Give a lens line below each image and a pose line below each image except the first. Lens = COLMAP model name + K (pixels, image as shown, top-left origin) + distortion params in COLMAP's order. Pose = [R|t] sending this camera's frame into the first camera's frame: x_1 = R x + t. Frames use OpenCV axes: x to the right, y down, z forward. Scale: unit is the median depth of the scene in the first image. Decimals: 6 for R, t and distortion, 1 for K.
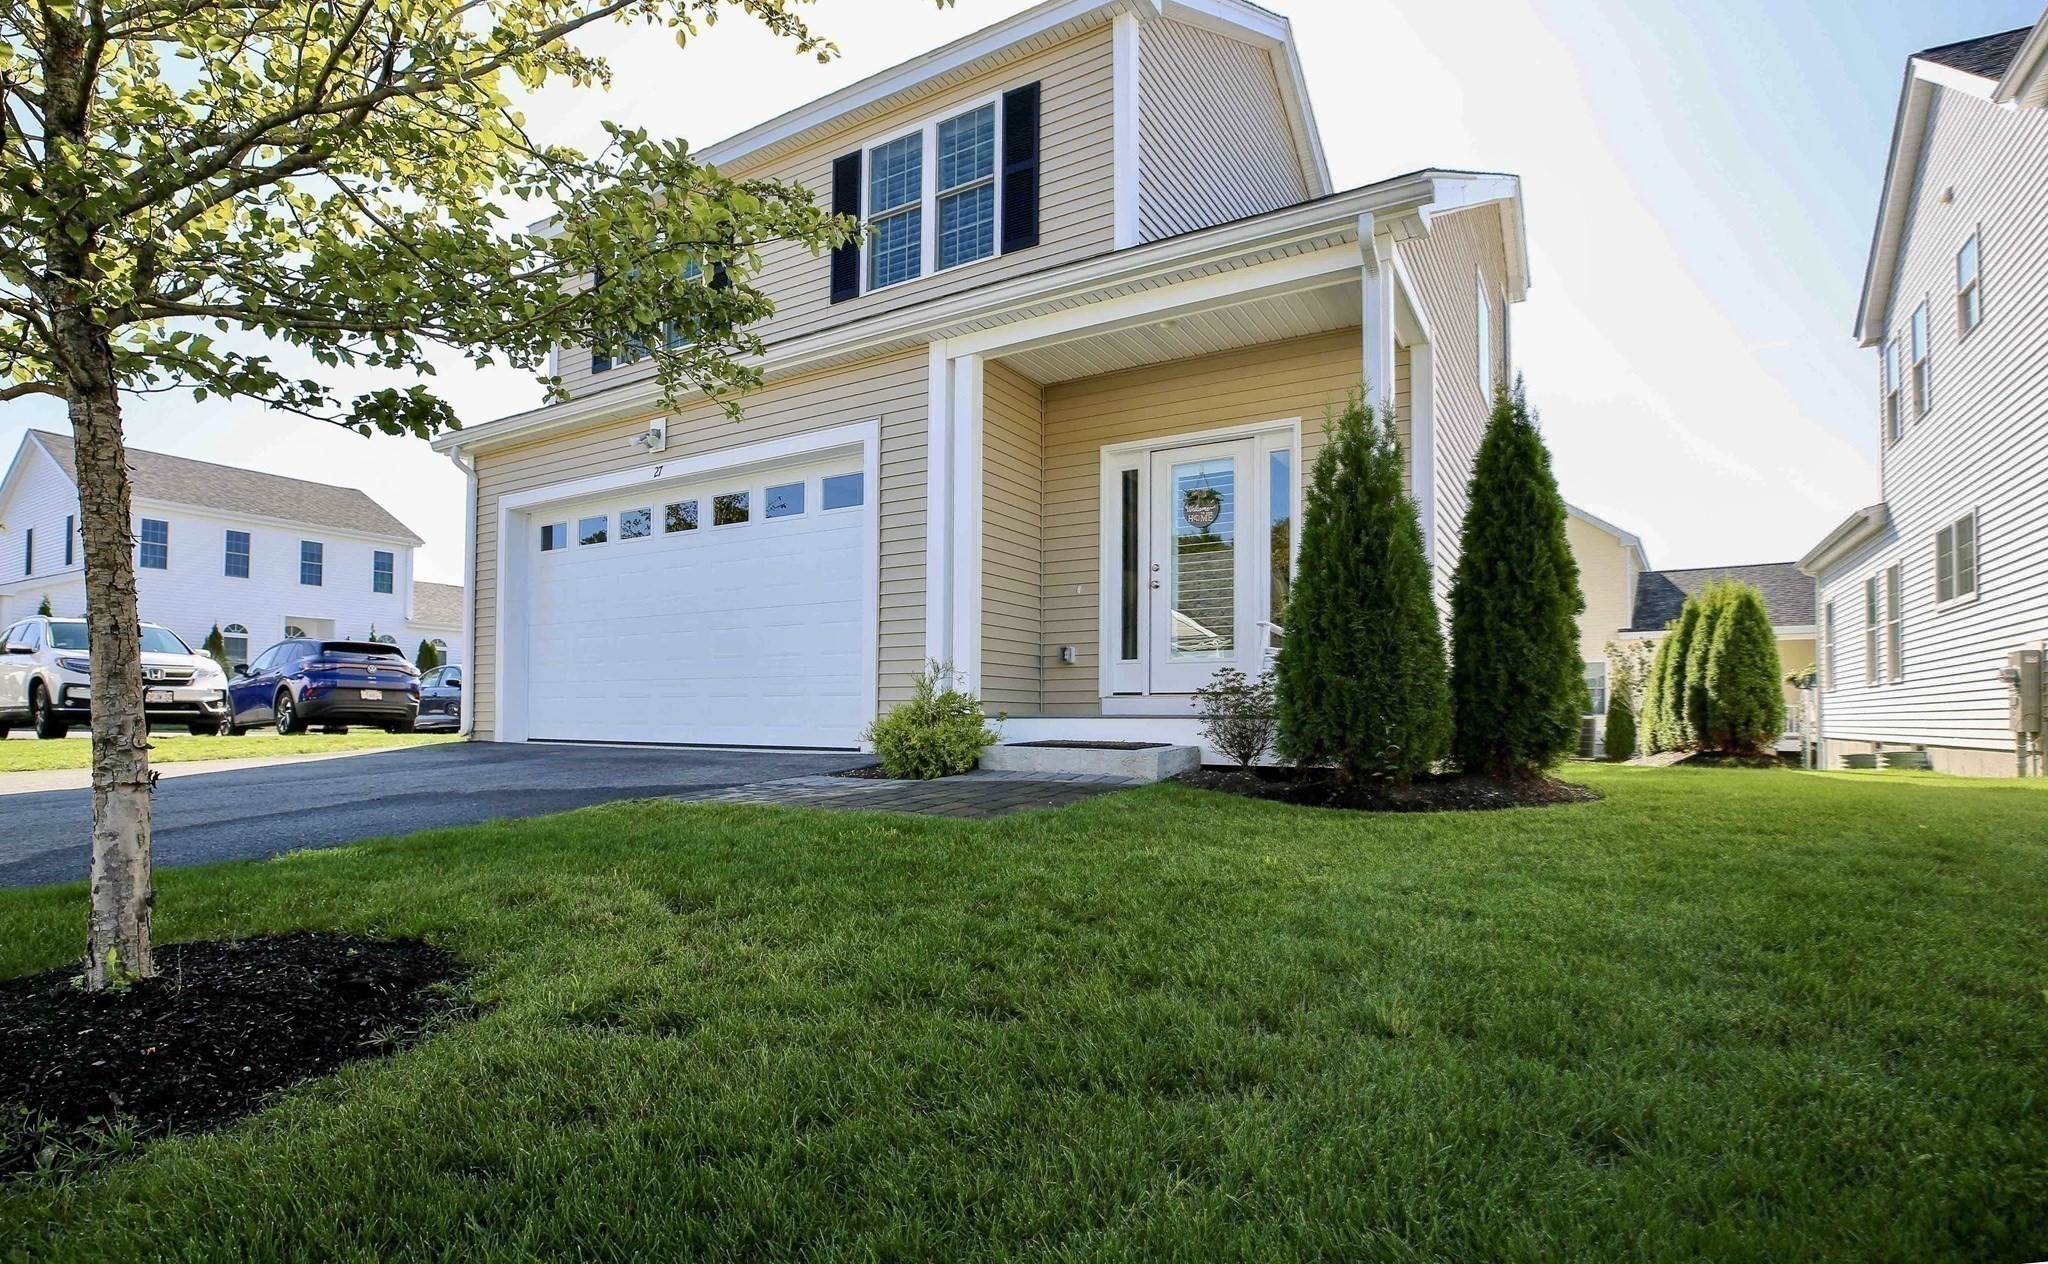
lens RADIAL K [[978.6, 0, 1025.5], [0, 978.6, 691.8], [0, 0, 1]] dist [-0.029830, 0.001583]
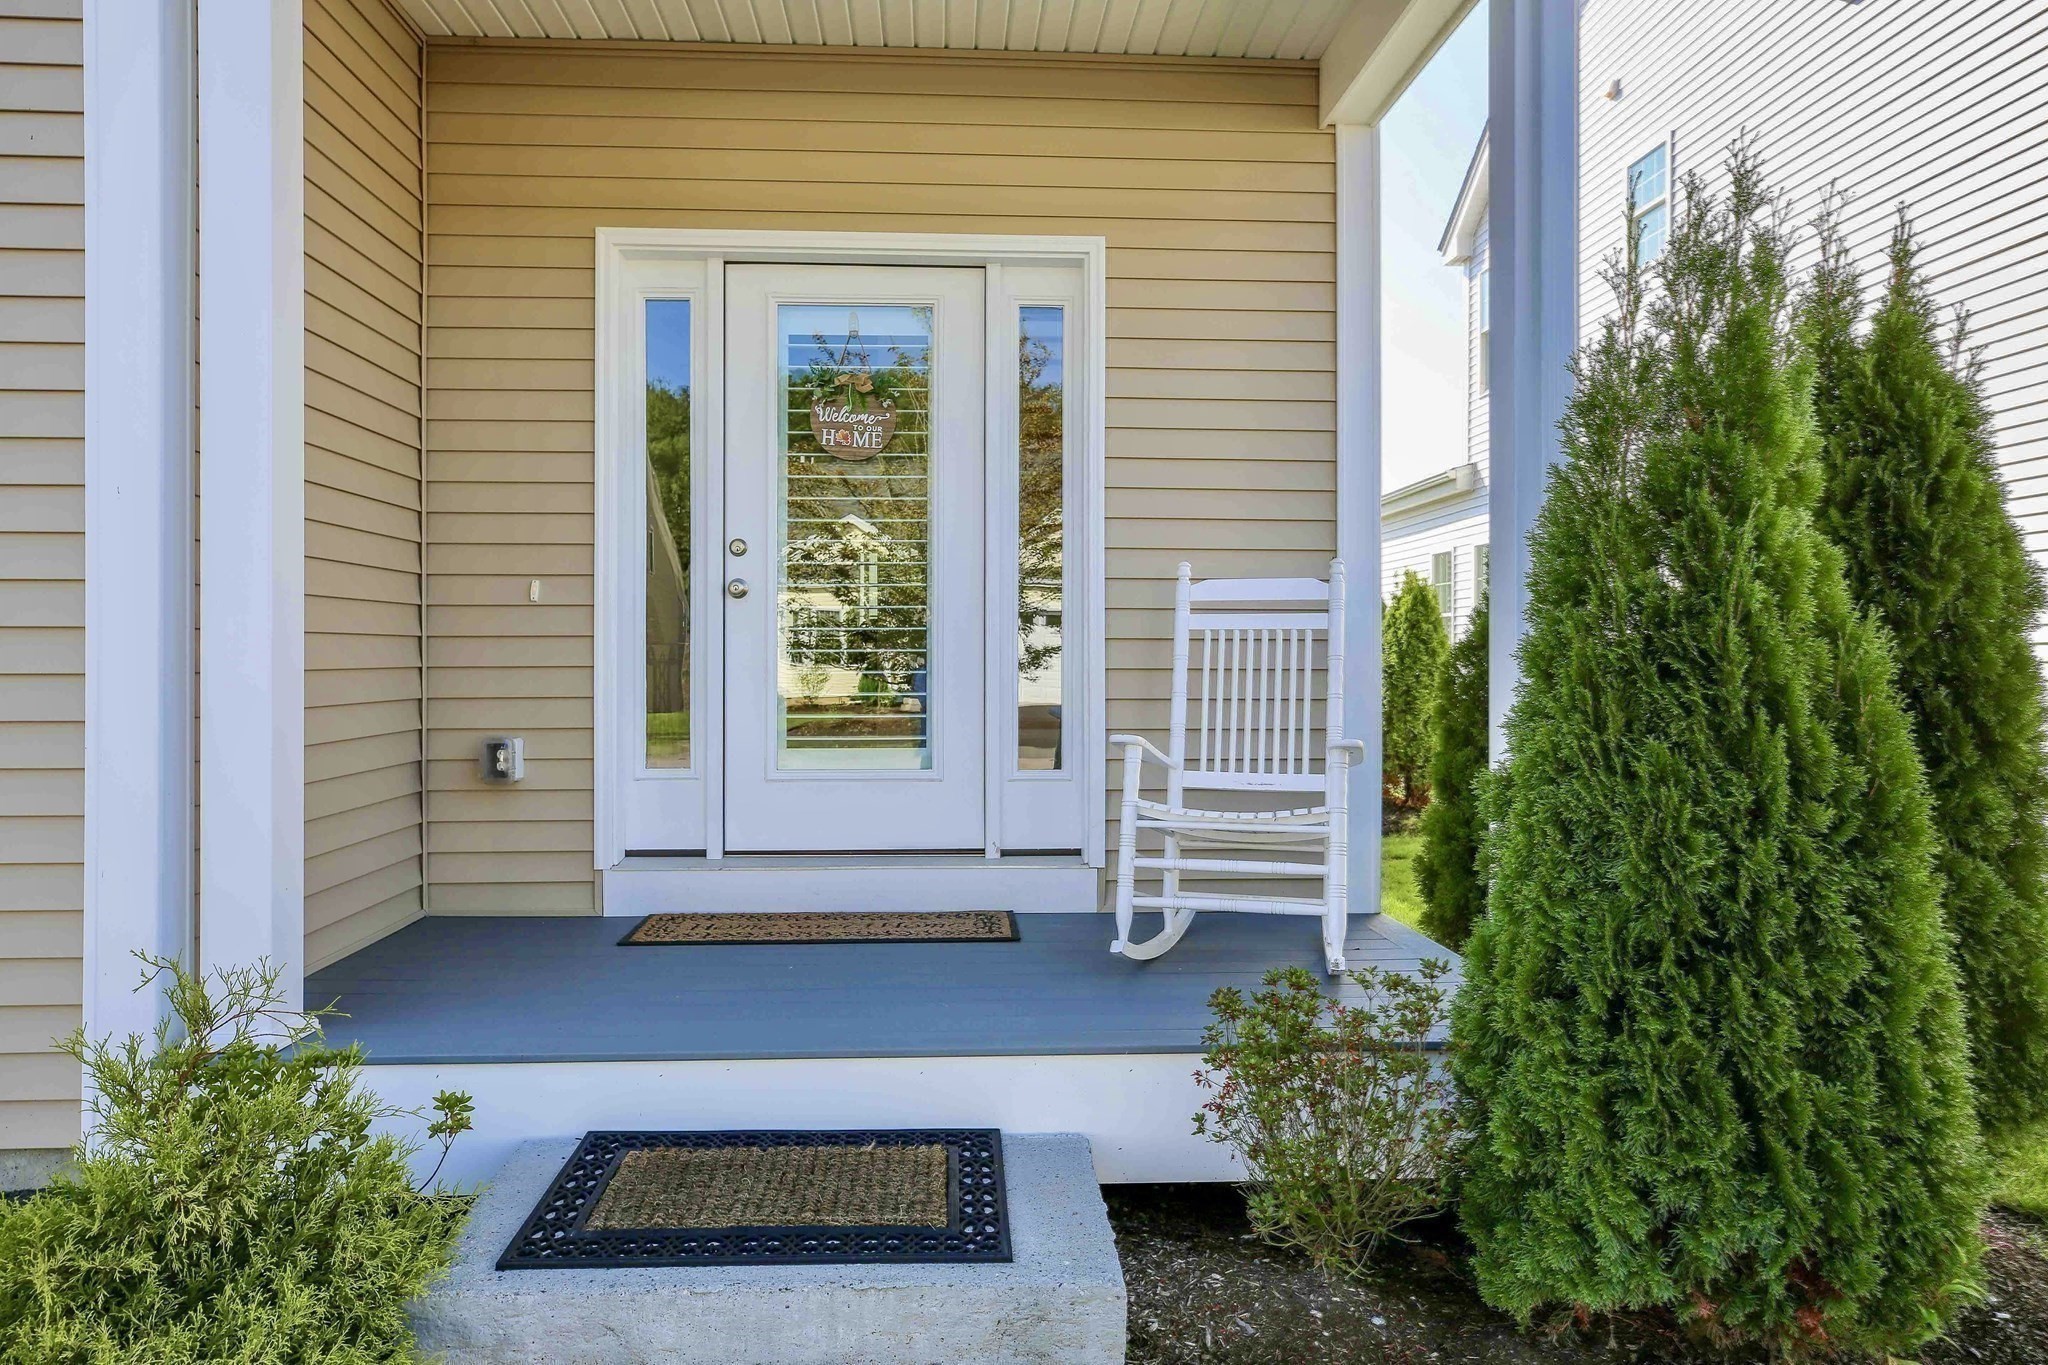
lens RADIAL K [[1334.4, 0, 1028.7], [0, 1334.4, 655.4], [0, 0, 1]] dist [-0.002821, -0.000421]
pose [[0.826339, -0.003312, 0.563163, -0.083715], [-0.010590, 0.999715, 0.021418, -0.094232], [-0.563073, -0.023662, 0.826068, 0.463857]]
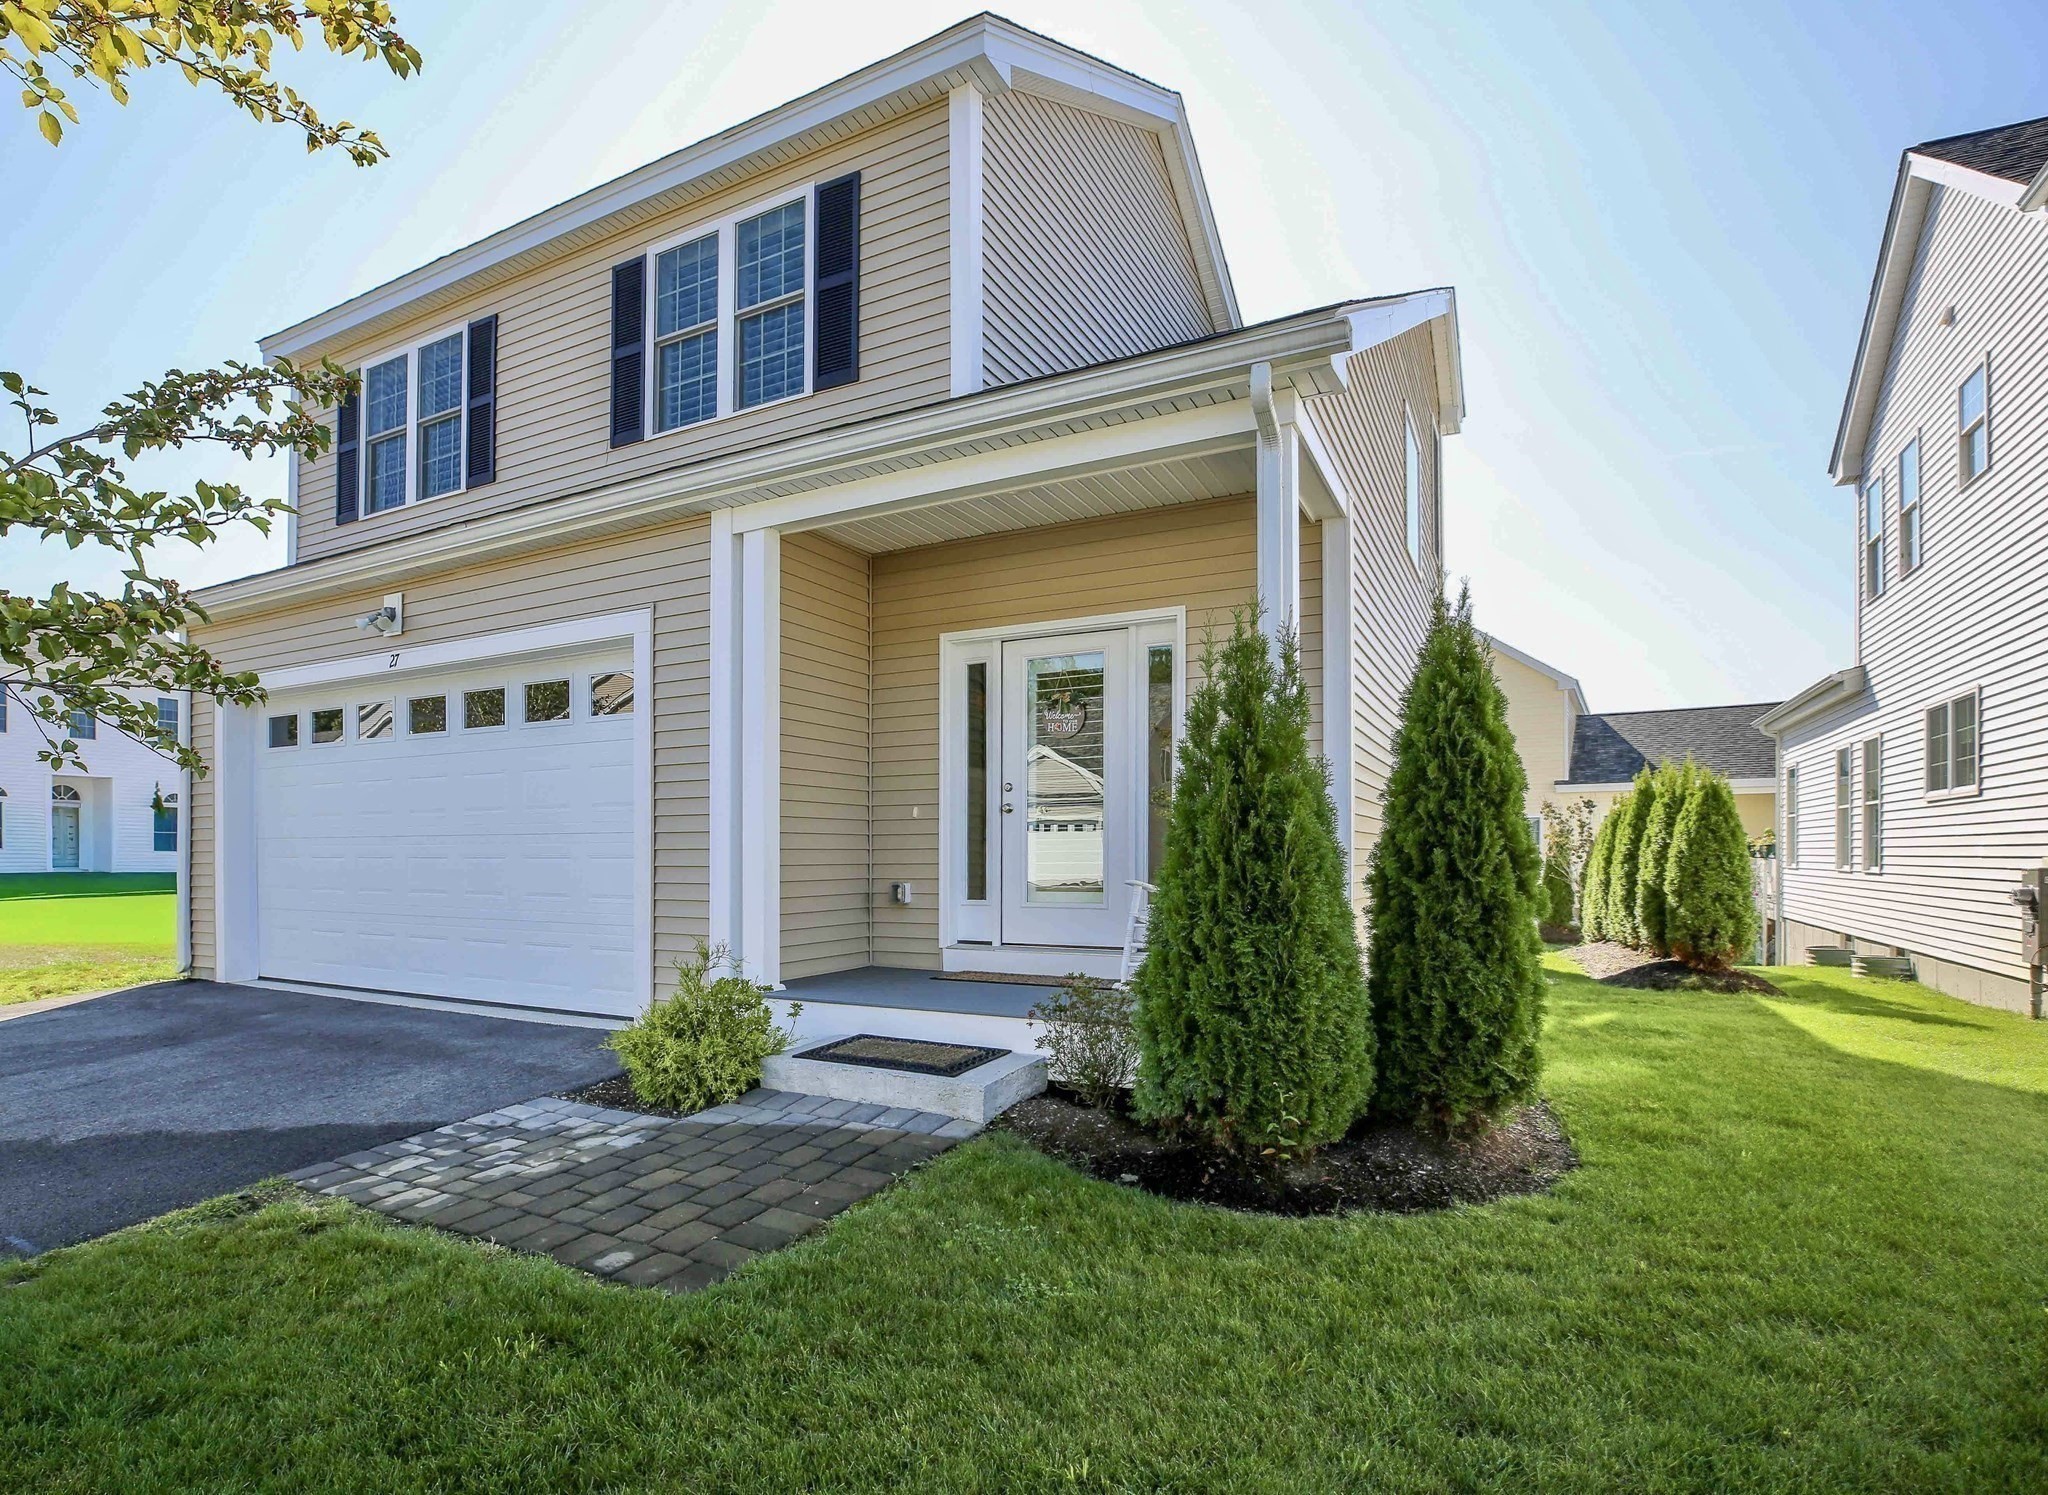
lens RADIAL K [[1050.4, 0, 951.6], [0, 1050.4, 848.8], [0, 0, 1]] dist [-0.030072, 0.000975]
pose [[0.999548, -0.006460, 0.029363, 0.060791], [0.005762, 0.999701, 0.023777, -0.096833], [-0.029508, -0.023597, 0.999286, 0.137249]]
